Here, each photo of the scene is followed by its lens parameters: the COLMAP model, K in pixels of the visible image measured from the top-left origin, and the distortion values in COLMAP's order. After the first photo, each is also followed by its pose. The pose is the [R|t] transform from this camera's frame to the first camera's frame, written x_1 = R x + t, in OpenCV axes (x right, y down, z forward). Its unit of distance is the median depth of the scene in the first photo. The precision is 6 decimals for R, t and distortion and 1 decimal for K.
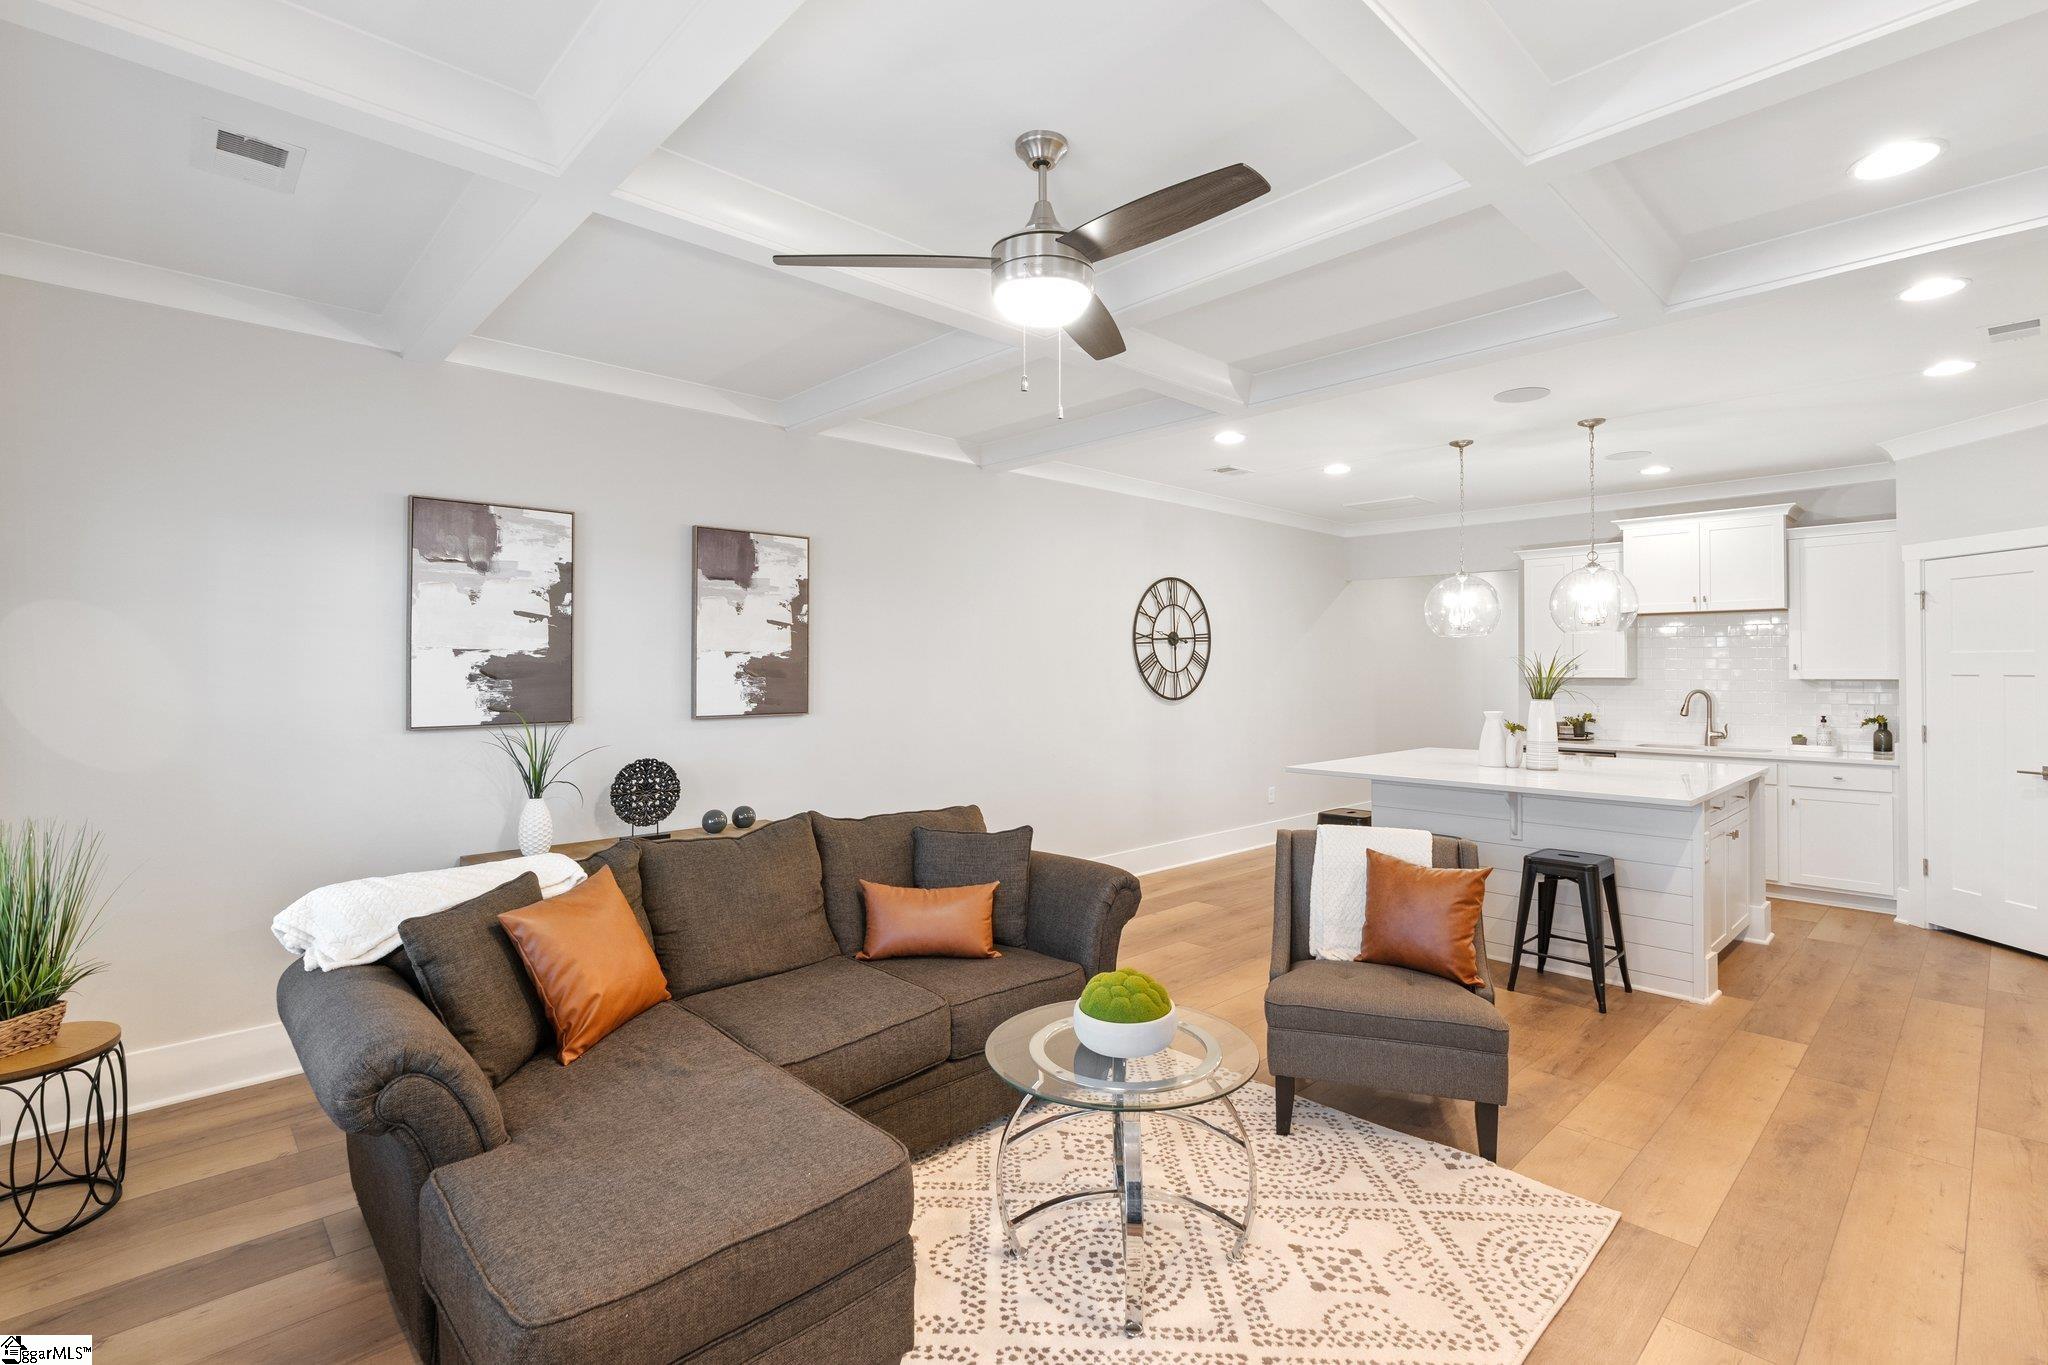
lens RADIAL K [[943.7, 0, 1024.0], [0, 943.7, 682.5], [0, 0, 1]] dist [-0.021926, 0.000874]
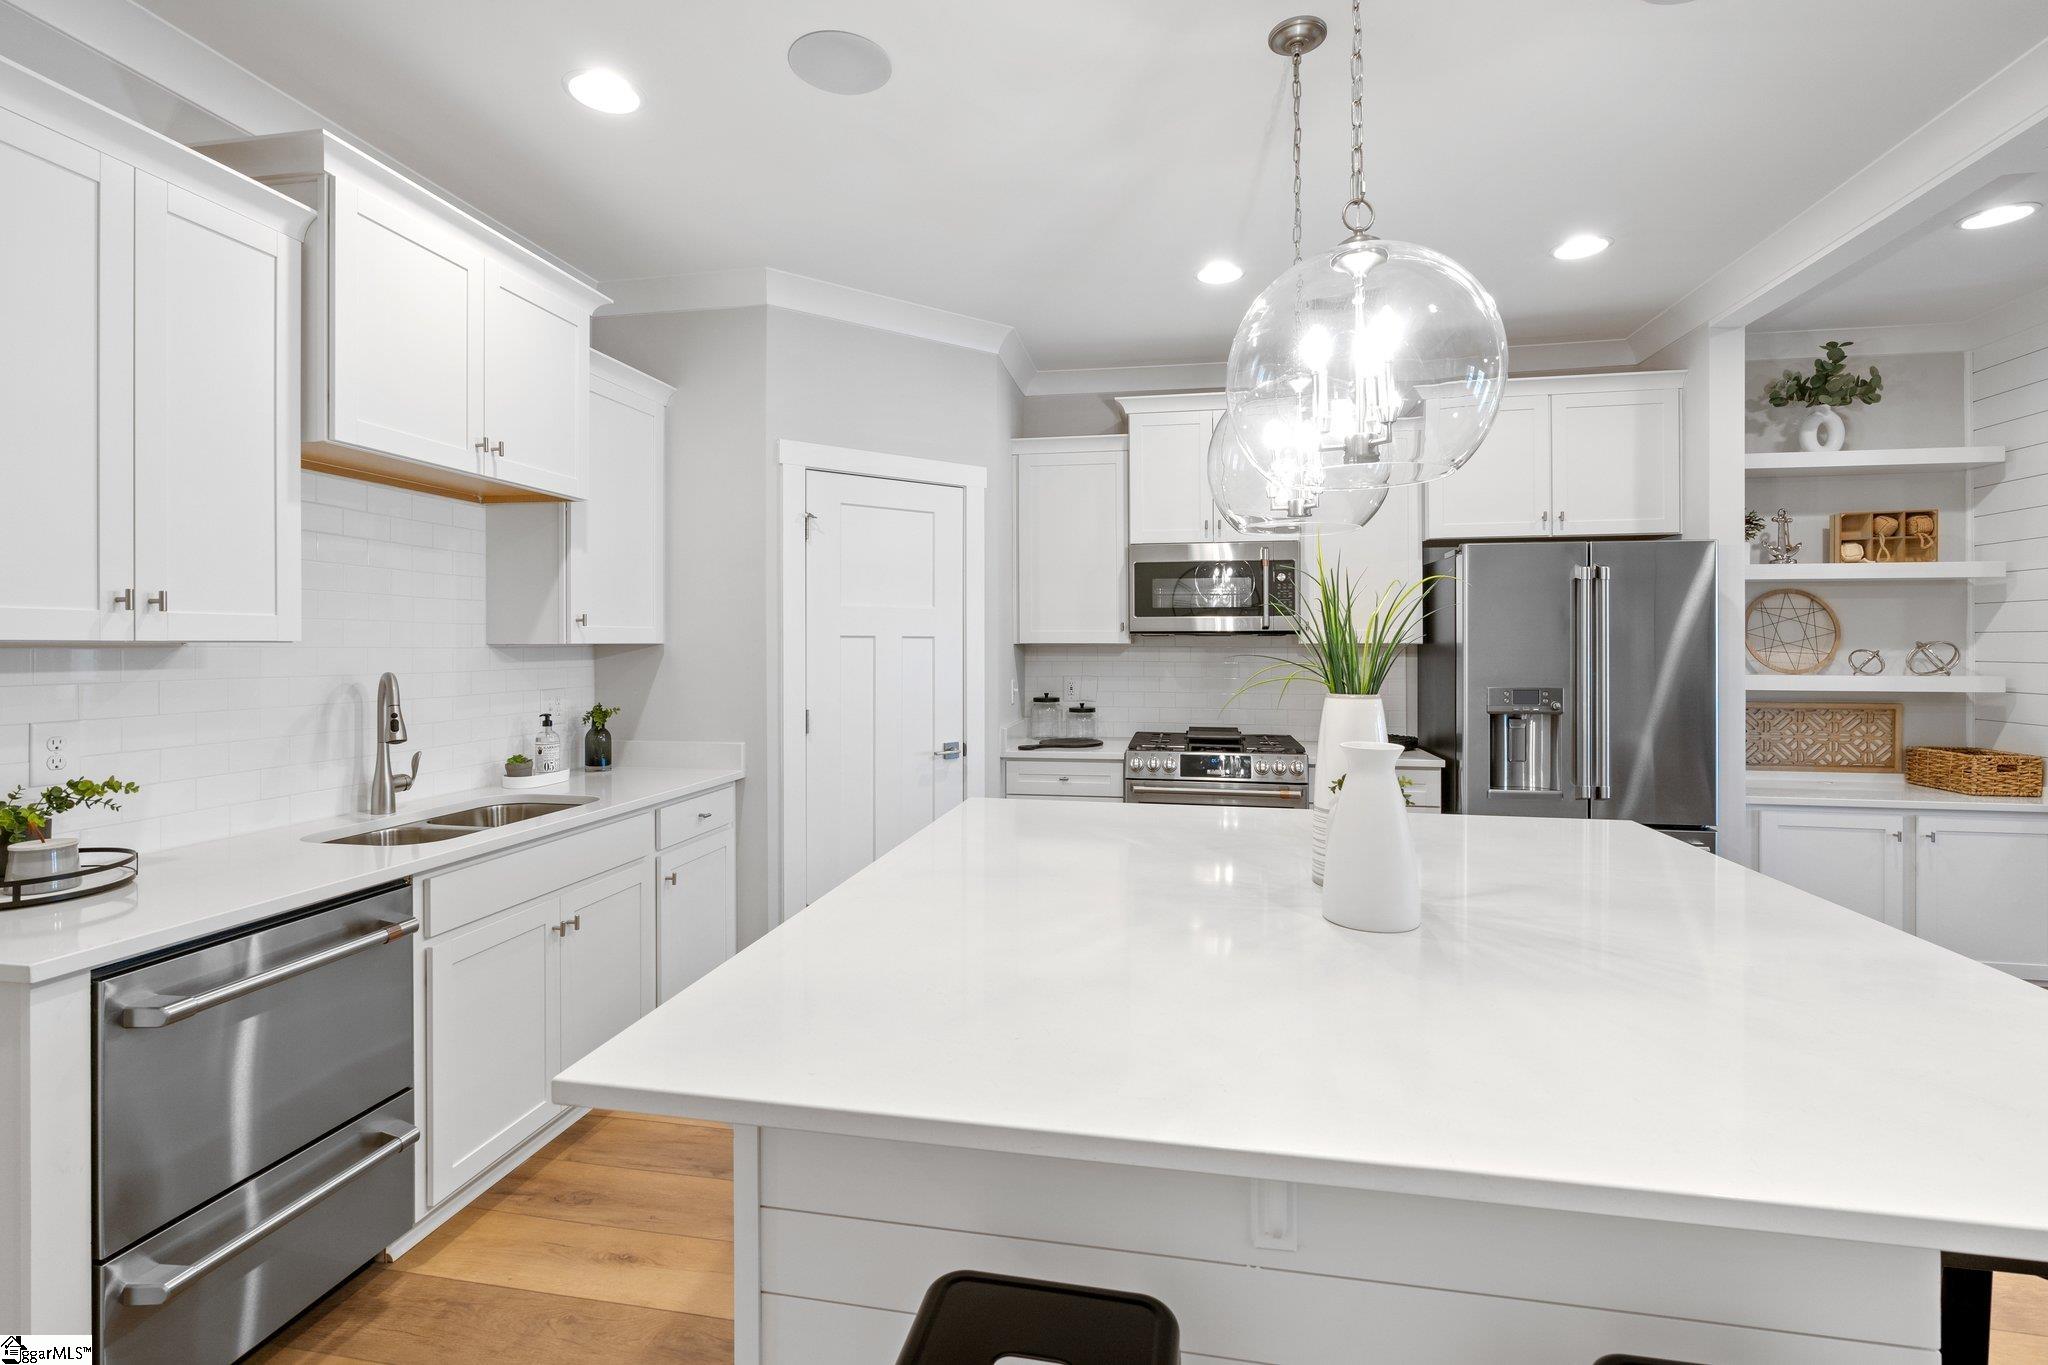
lens RADIAL K [[938.1, 0, 1023.8], [0, 938.1, 645.6], [0, 0, 1]] dist [0.001323, 0.000482]
pose [[-0.589345, 0.002264, 0.807878, 0.373969], [0.005462, 0.999984, 0.001182, -0.003343], [-0.807863, 0.005109, -0.589348, 1.515104]]
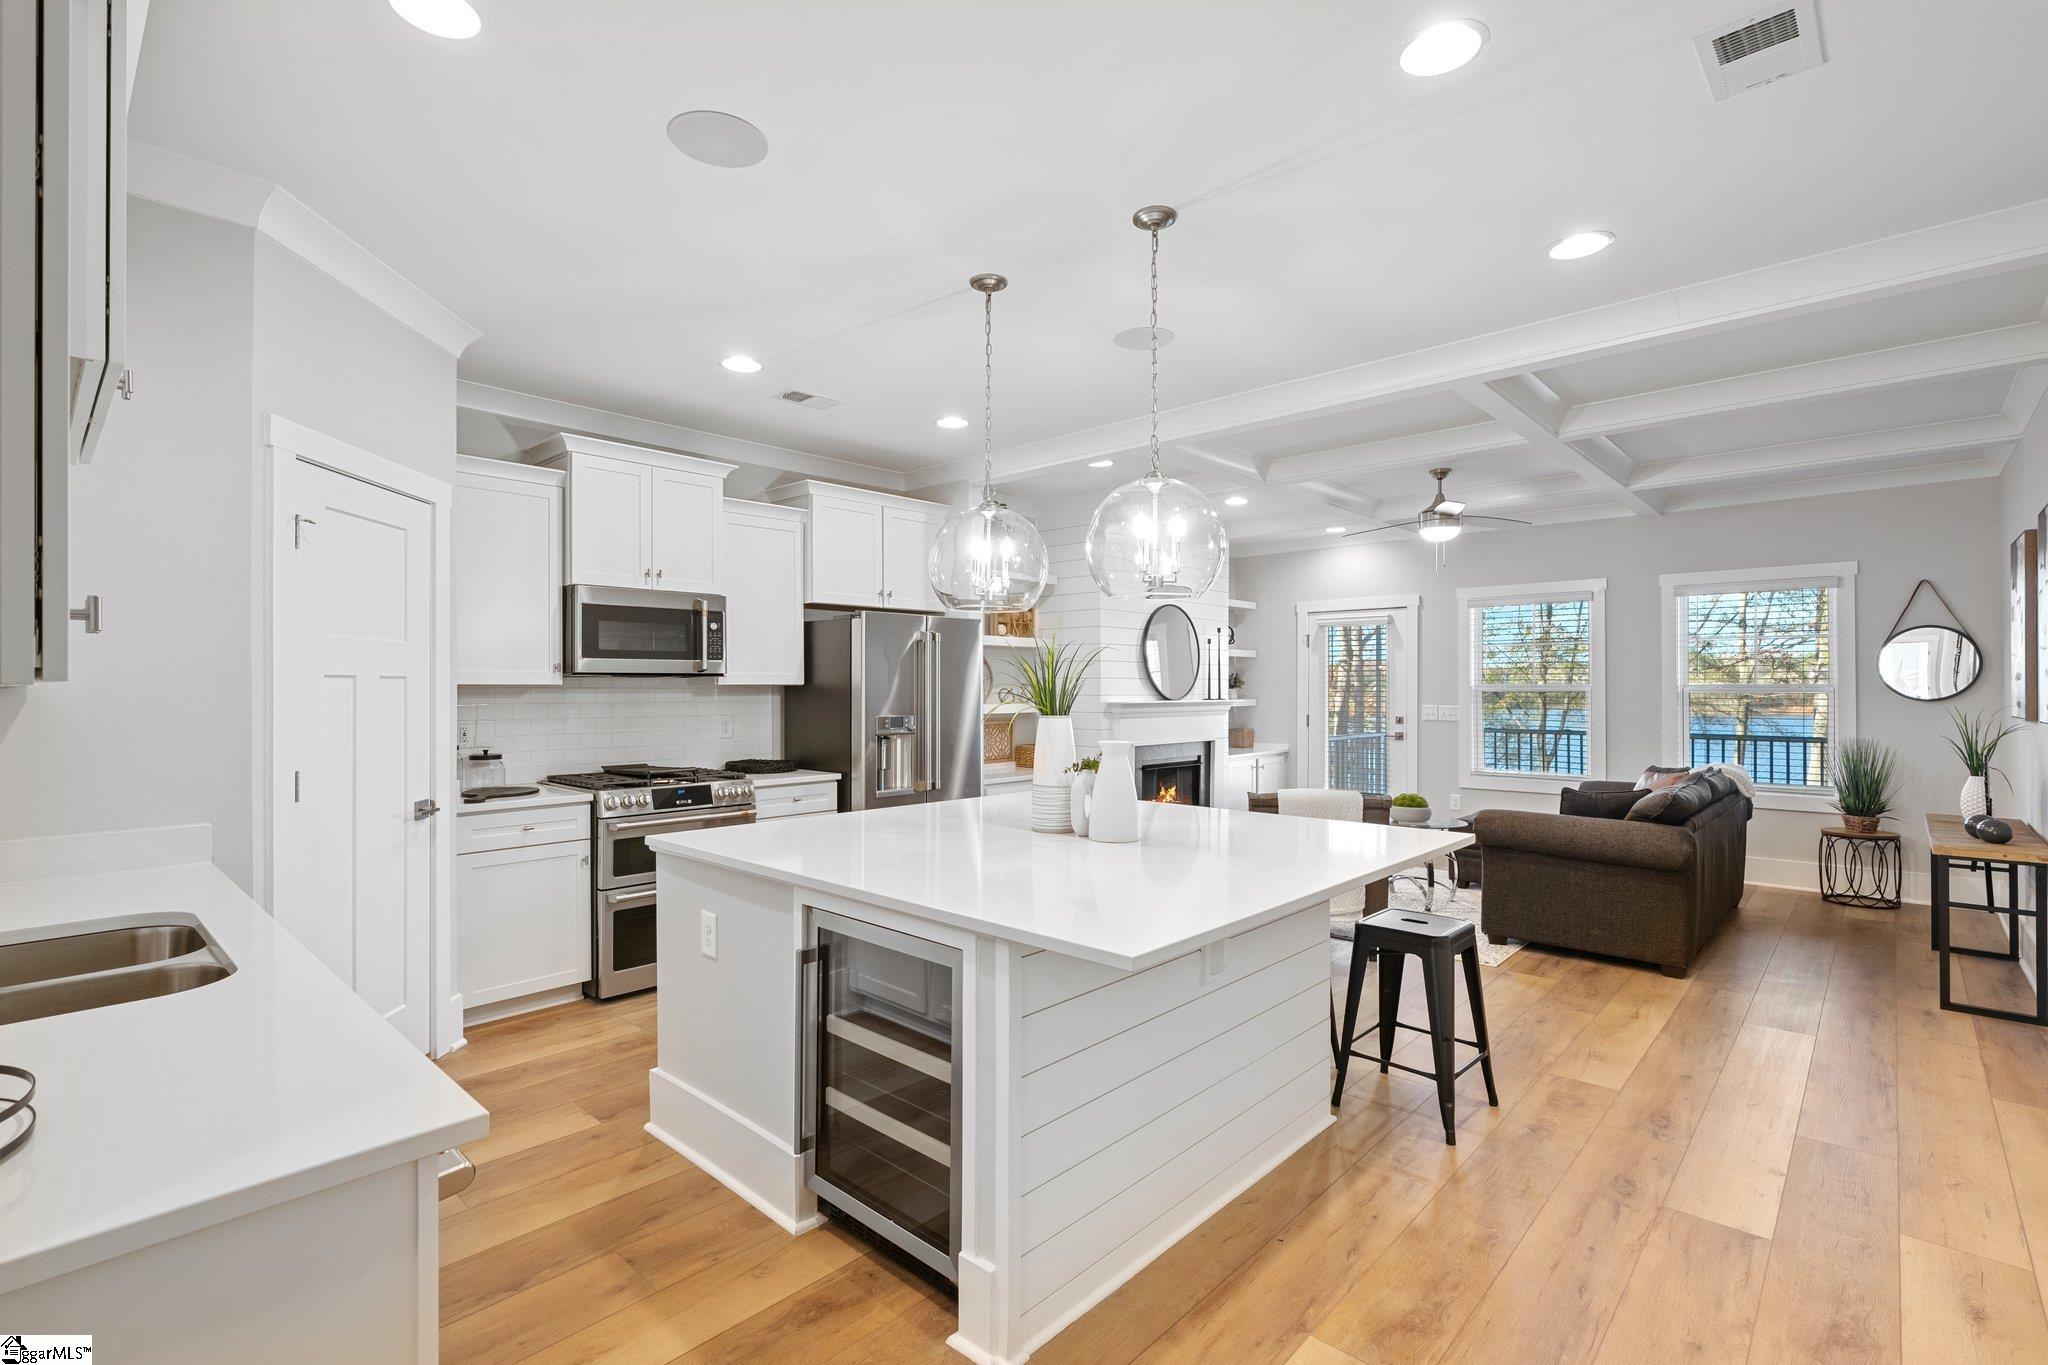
lens RADIAL K [[934.0, 0, 1024.0], [0, 934.0, 682.5], [0, 0, 1]] dist [0.000620, 0.001072]
pose [[-0.997944, 0.003503, -0.063996, 0.701179], [0.003340, 0.999991, 0.002656, -0.006913], [0.064005, 0.002437, -0.997947, 1.840983]]
